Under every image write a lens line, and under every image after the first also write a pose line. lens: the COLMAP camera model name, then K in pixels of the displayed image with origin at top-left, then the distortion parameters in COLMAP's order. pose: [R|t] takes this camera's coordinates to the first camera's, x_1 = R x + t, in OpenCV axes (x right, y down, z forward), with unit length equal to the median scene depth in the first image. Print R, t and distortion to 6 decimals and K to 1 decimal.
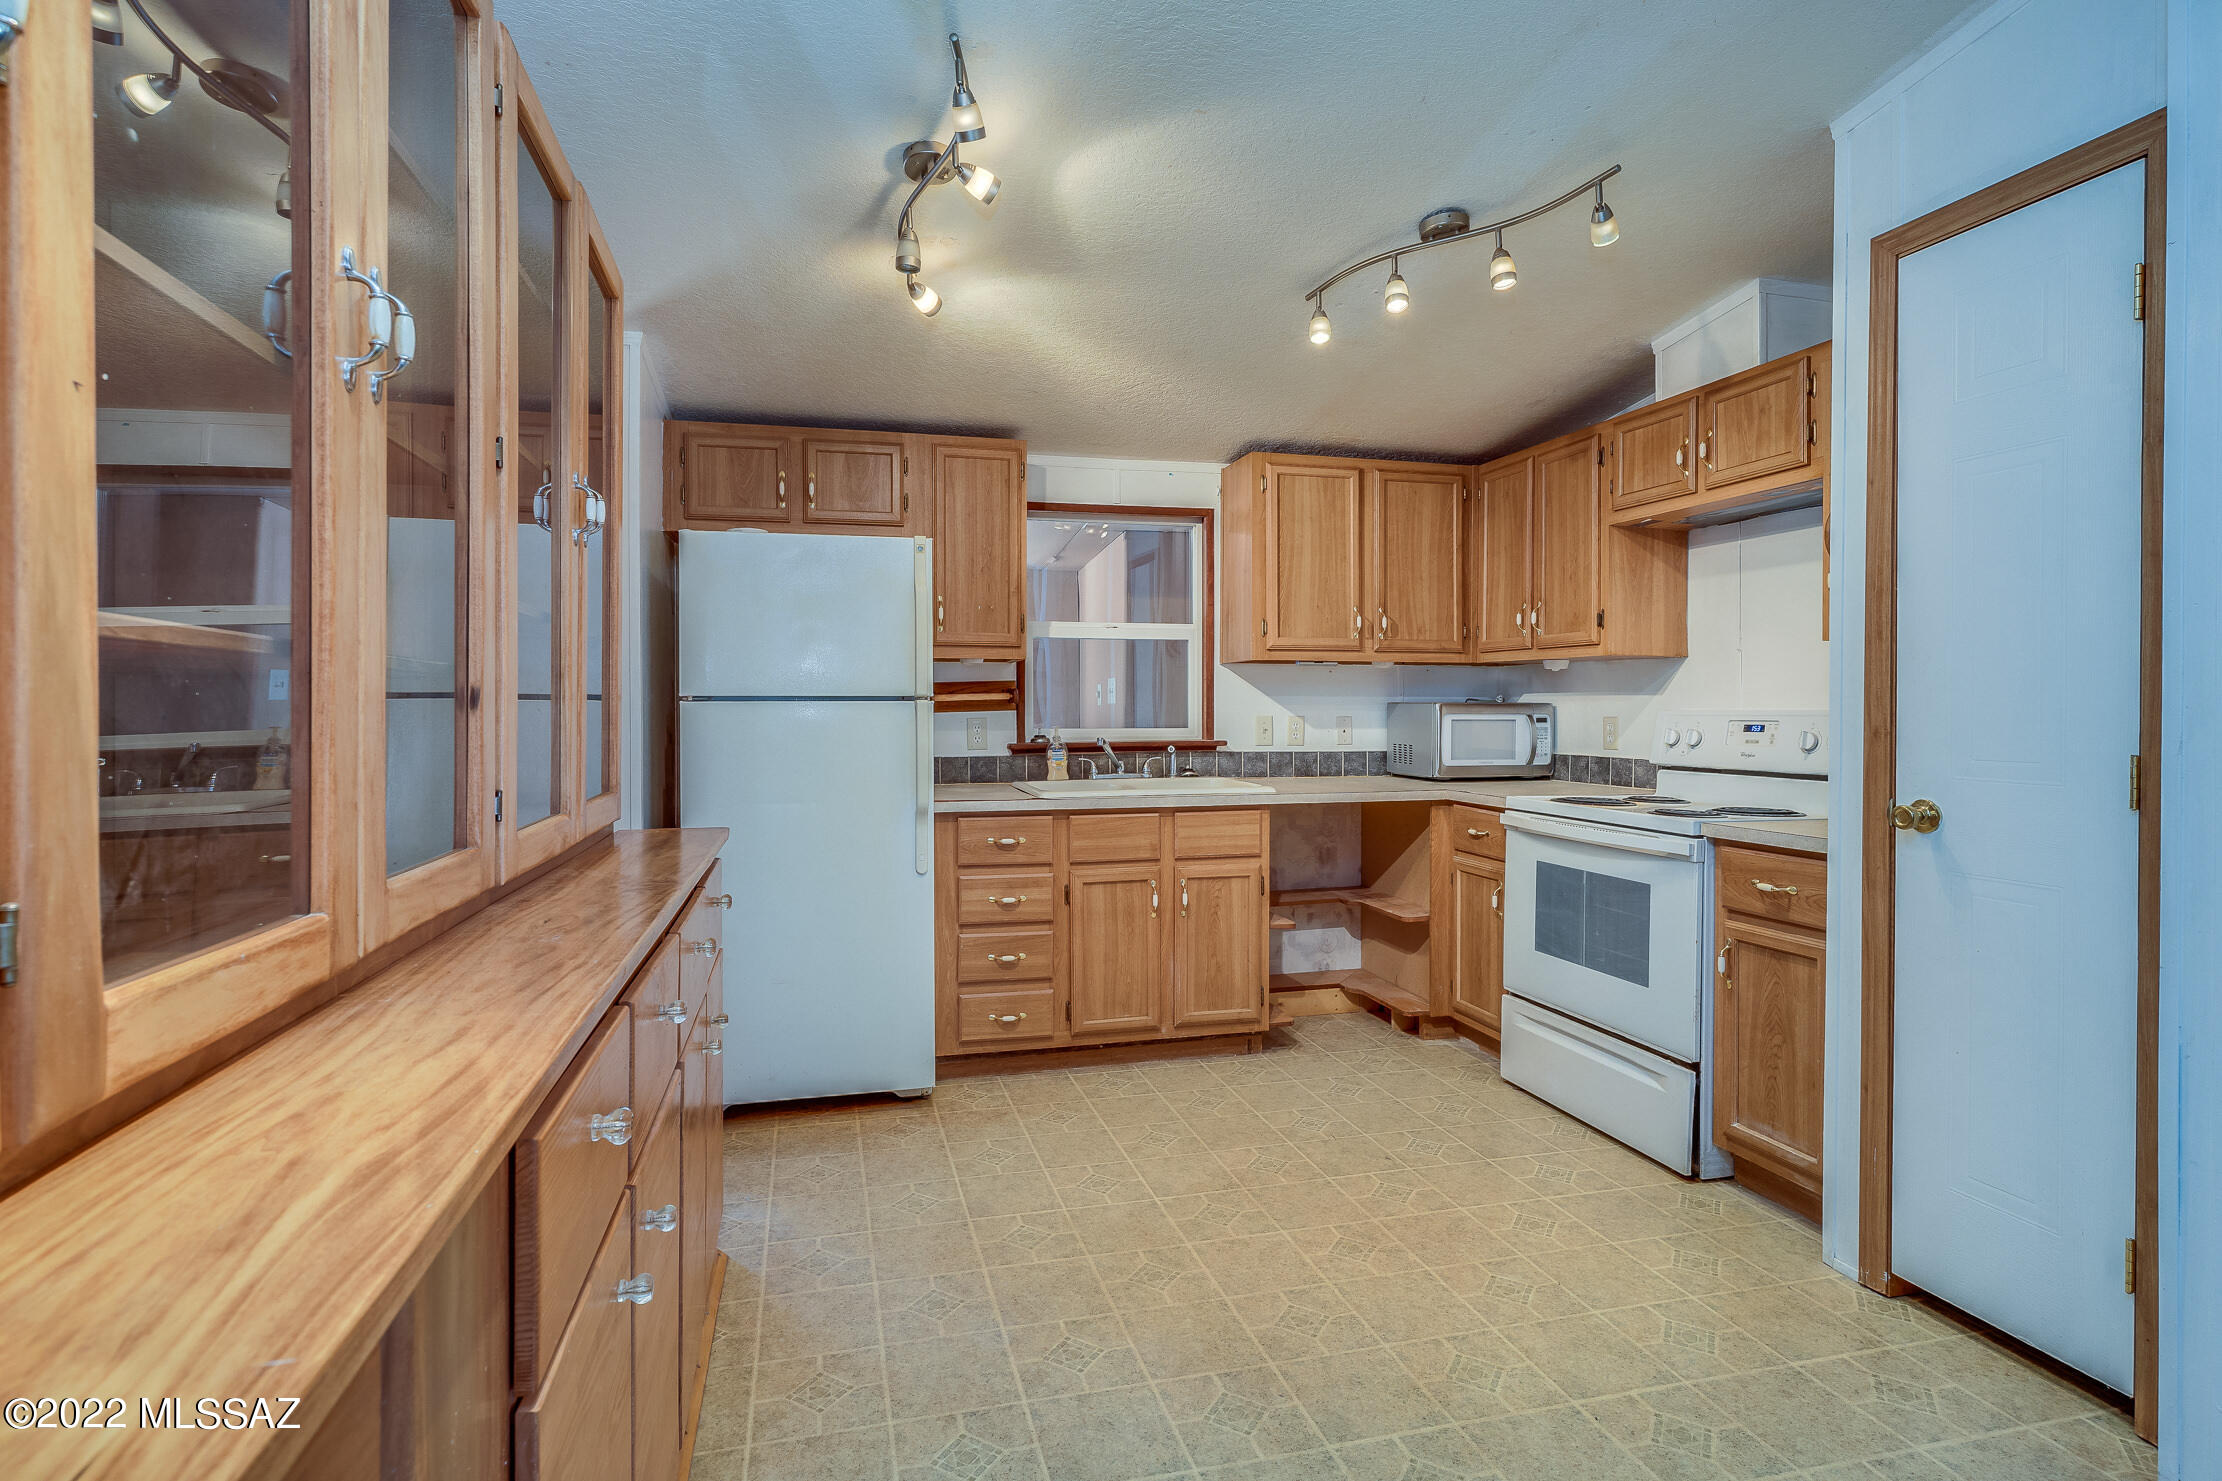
lens RADIAL K [[1044.8, 0, 1107.3], [0, 1044.8, 729.3], [0, 0, 1]] dist [-0.001205, 0.000440]
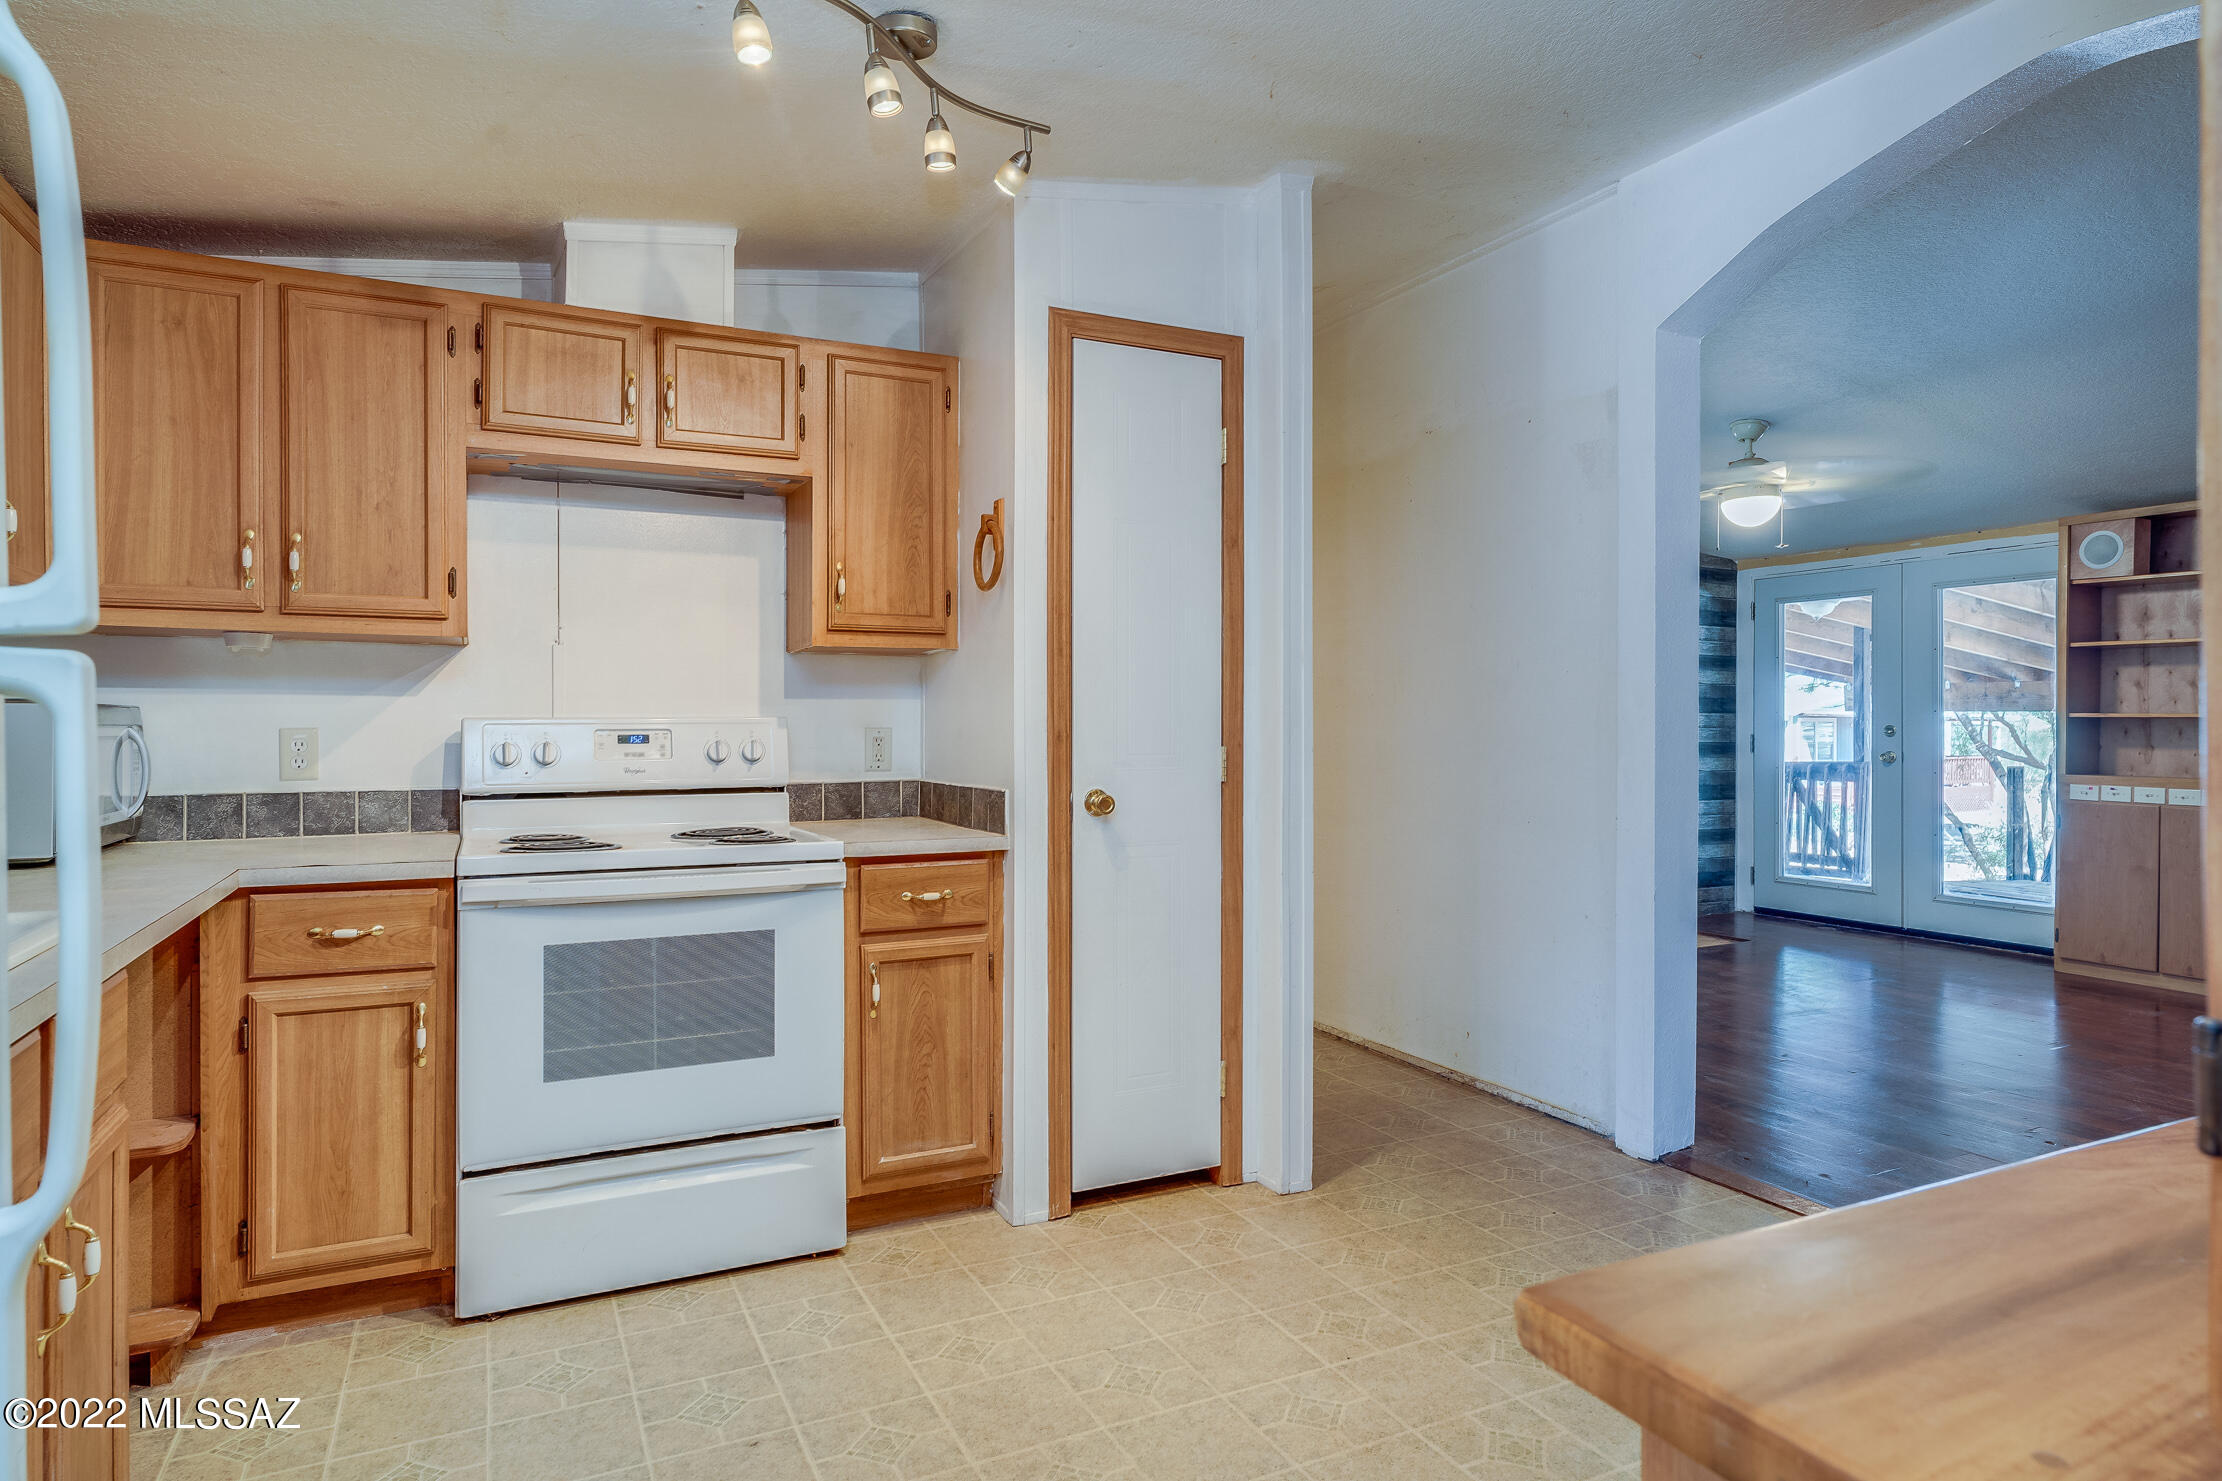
lens RADIAL K [[1222.1, 0, 1101.1], [0, 1222.1, 733.2], [0, 0, 1]] dist [-0.005625, -0.000496]
pose [[-0.164894, -0.009545, 0.986265, -0.496910], [0.020255, 0.999710, 0.013062, -0.013302], [-0.986103, 0.022131, -0.164652, 0.963100]]
